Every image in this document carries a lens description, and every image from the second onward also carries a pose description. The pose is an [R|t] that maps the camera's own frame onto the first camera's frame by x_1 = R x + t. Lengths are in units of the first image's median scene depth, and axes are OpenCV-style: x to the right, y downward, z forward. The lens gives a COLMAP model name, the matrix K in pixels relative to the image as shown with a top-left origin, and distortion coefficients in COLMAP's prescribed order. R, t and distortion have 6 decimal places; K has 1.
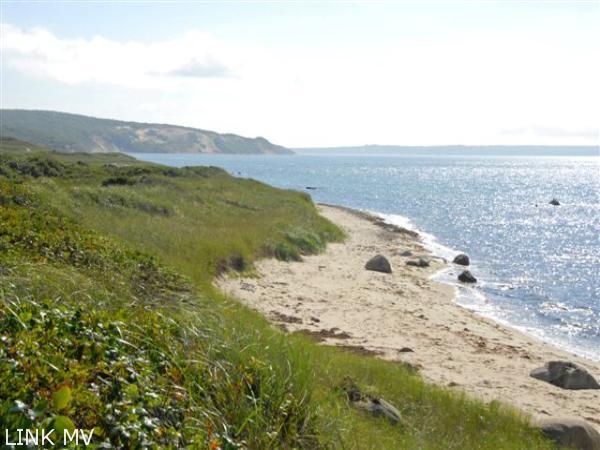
lens RADIAL K [[1213.4, 0, 300.3], [0, 1213.4, 223.5], [0, 0, 1]] dist [0.360013, 0.000000]
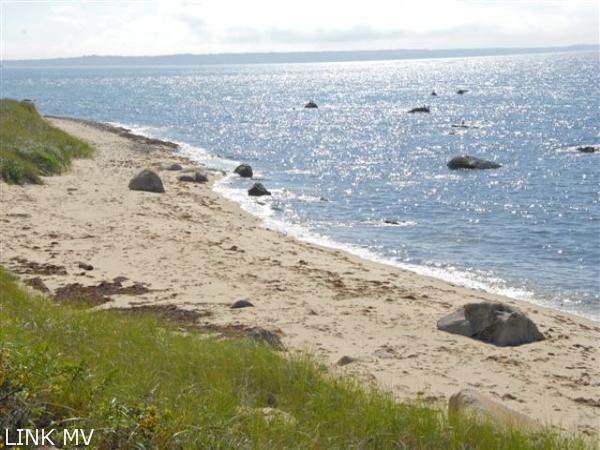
lens RADIAL K [[1213.4, 0, 299.7], [0, 1213.4, 227.5], [0, 0, 1]] dist [0.360013, 0.000000]
pose [[0.972138, -0.069890, 0.223747, -0.020321], [0.054591, 0.995774, 0.073855, 0.013770], [-0.227963, -0.059583, 0.971845, 0.298029]]
